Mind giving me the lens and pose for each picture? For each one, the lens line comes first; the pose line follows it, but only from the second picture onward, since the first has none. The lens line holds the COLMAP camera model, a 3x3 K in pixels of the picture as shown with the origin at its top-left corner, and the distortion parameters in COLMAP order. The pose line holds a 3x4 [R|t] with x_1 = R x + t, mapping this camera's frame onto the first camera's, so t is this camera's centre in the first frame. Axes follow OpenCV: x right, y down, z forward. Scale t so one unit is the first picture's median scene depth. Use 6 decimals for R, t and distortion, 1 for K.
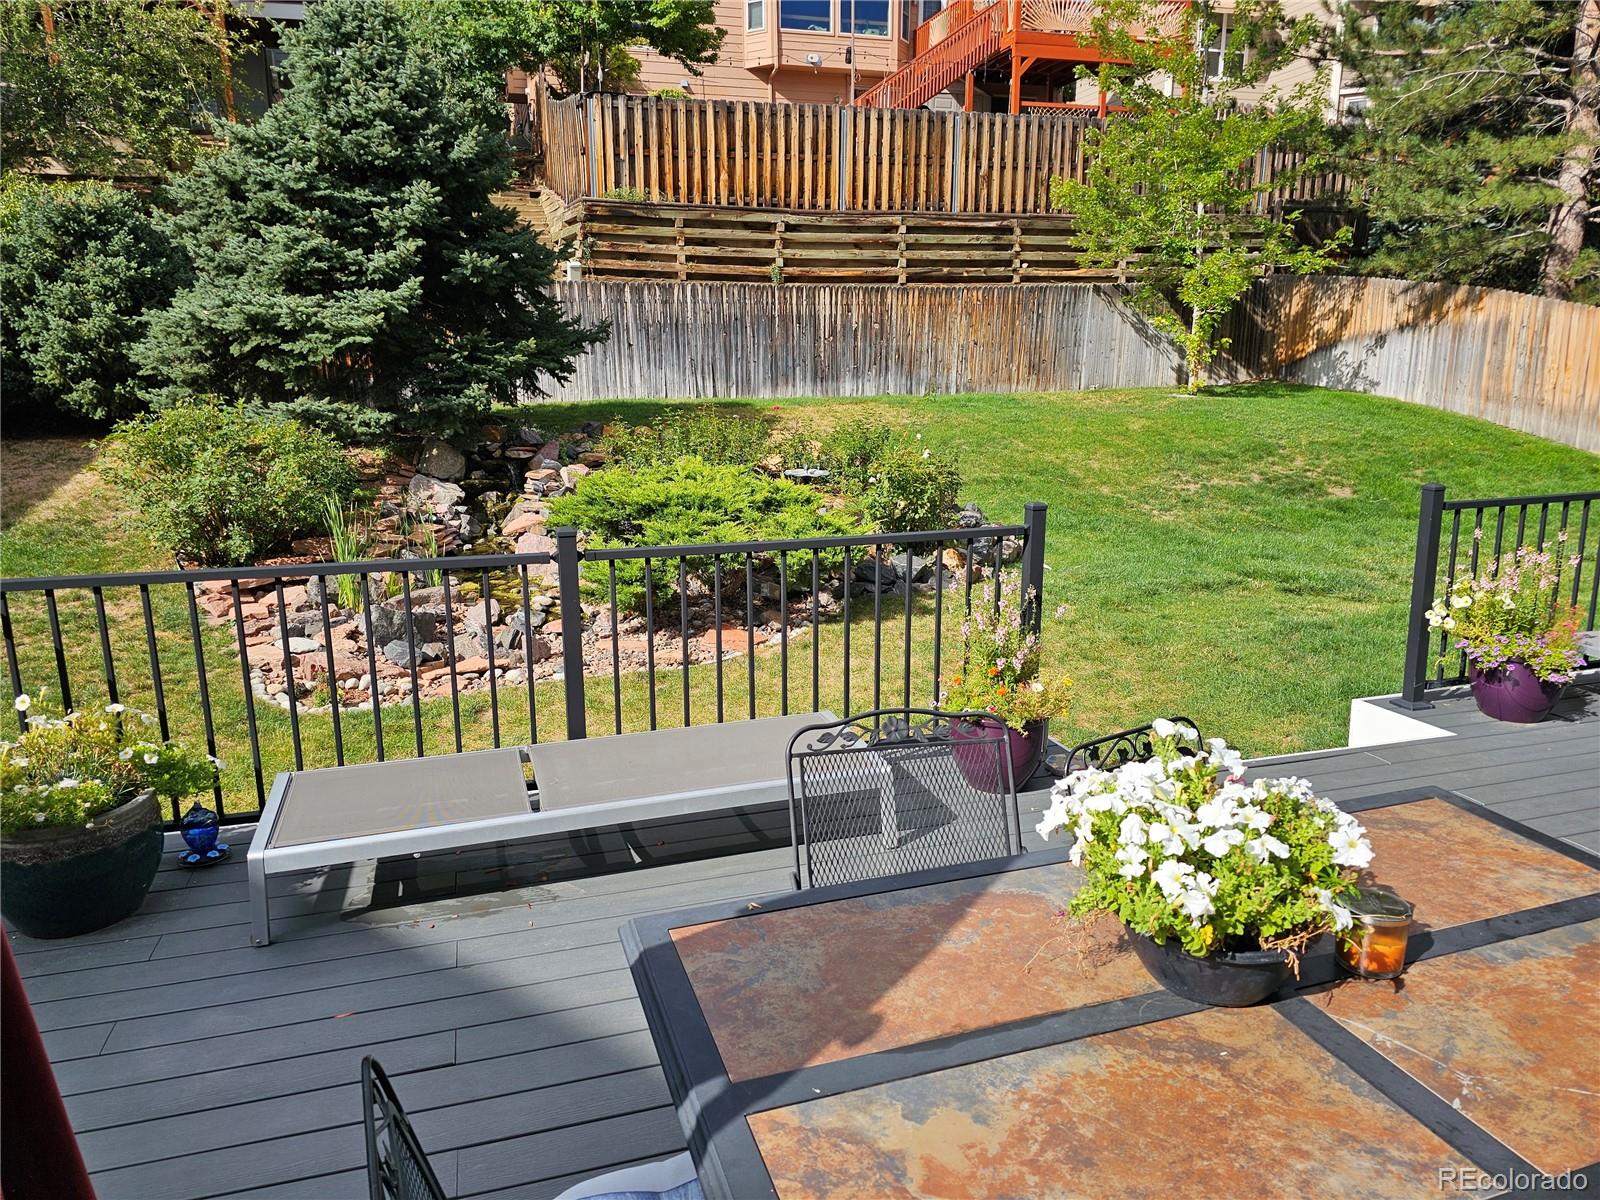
lens RADIAL K [[1084.8, 0, 800.6], [0, 1084.8, 601.7], [0, 0, 1]] dist [-0.005943, -0.006040]
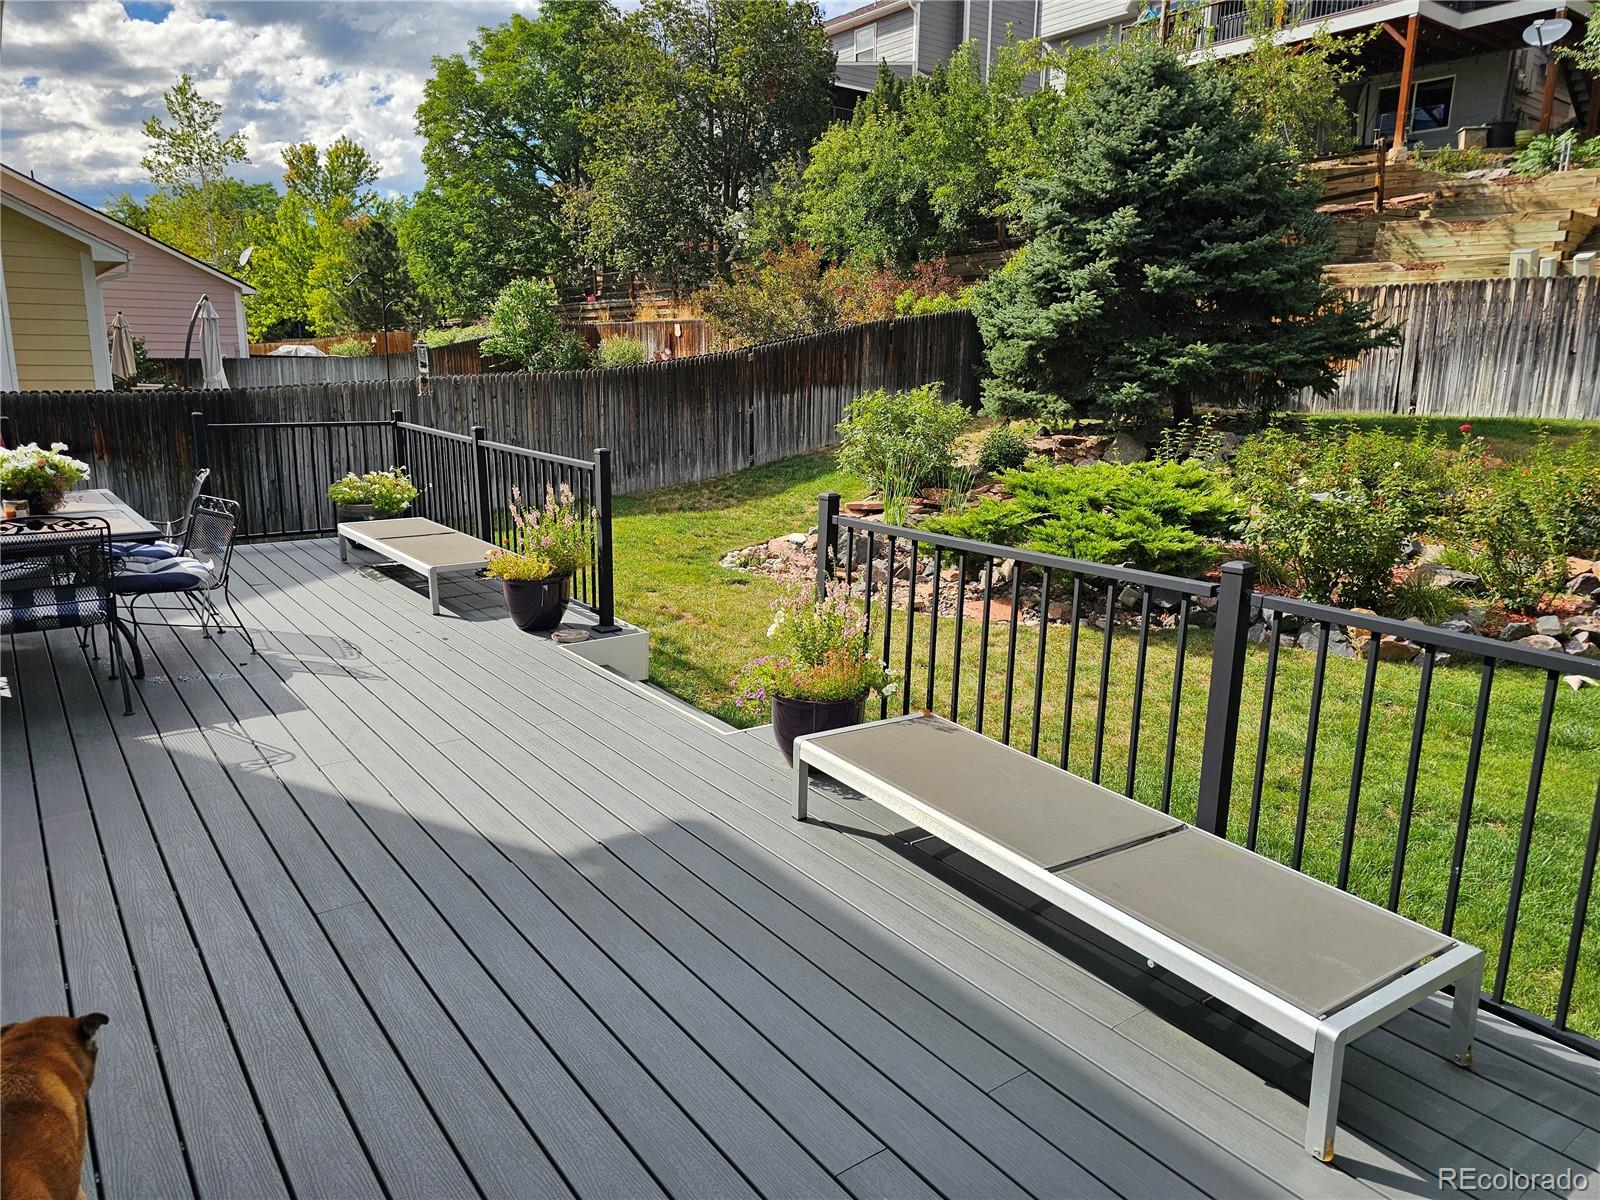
lens RADIAL K [[1084.8, 0, 802.4], [0, 1084.8, 597.7], [0, 0, 1]] dist [-0.005943, -0.006040]
pose [[0.321279, 0.211223, -0.923127, 0.683545], [-0.223553, 0.964173, 0.142811, -0.072613], [0.920220, 0.160485, 0.356988, 0.329130]]
